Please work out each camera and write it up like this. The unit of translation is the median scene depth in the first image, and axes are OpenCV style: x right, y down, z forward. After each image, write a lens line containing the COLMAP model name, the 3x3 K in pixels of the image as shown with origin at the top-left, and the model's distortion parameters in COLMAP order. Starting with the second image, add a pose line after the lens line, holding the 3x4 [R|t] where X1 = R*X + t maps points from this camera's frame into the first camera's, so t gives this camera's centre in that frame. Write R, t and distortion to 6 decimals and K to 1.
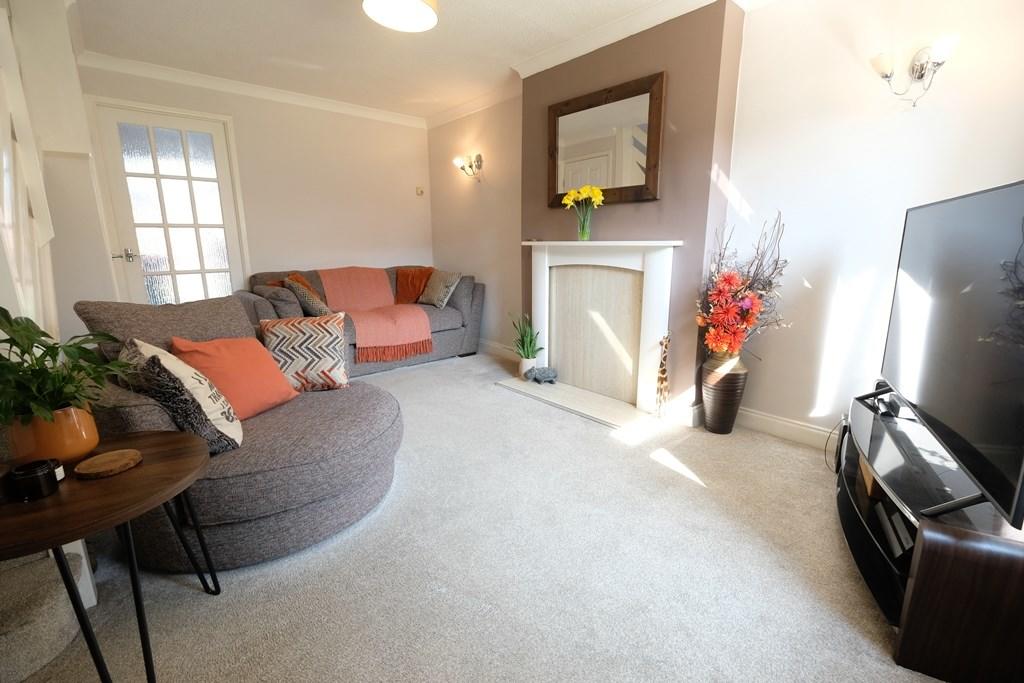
lens RADIAL K [[443.8, 0, 511.8], [0, 443.8, 336.3], [0, 0, 1]] dist [-0.002532, -0.001363]
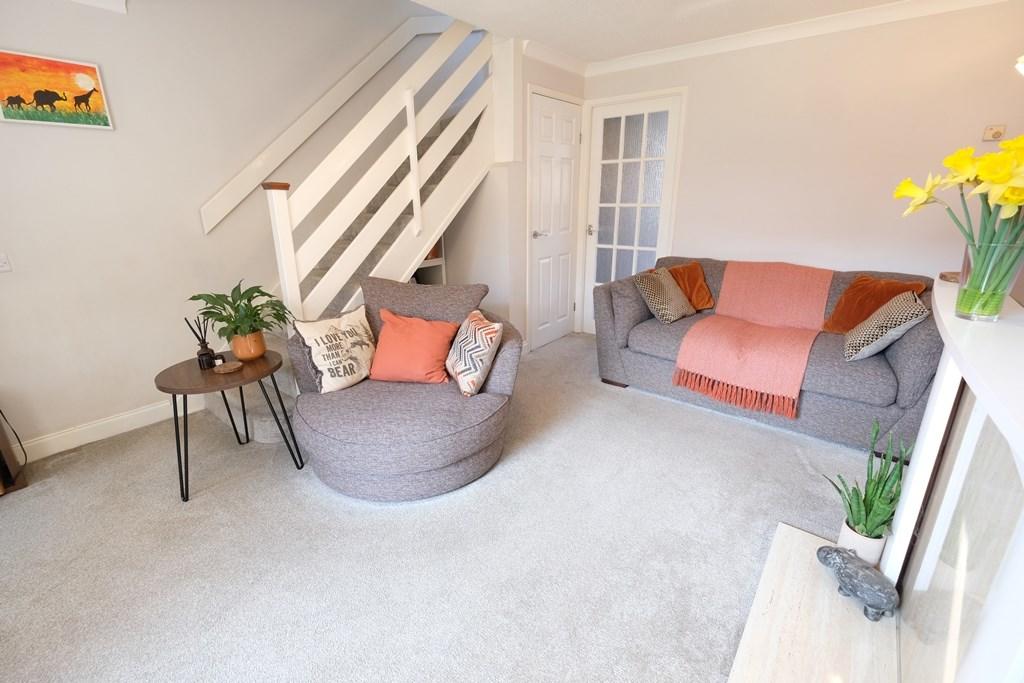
lens RADIAL K [[443.8, 0, 511.6], [0, 443.8, 336.8], [0, 0, 1]] dist [-0.002532, -0.001363]
pose [[0.173472, 0.307700, -0.935536, 0.380449], [-0.195187, 0.941837, 0.273580, -0.212894], [0.965303, 0.135146, 0.223441, 0.591240]]
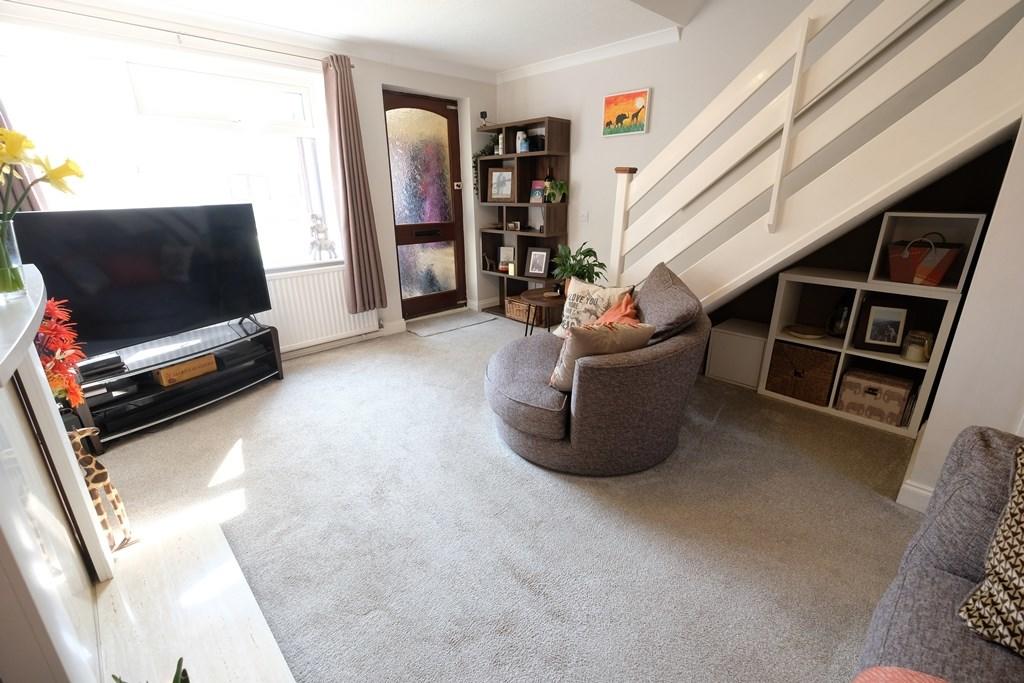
lens RADIAL K [[443.8, 0, 509.9], [0, 443.8, 339.0], [0, 0, 1]] dist [-0.002532, -0.001363]
pose [[-0.999390, 0.021886, -0.027201, -0.134738], [0.004947, 0.860020, 0.510236, -0.320343], [0.034561, 0.509790, -0.859604, 1.191624]]
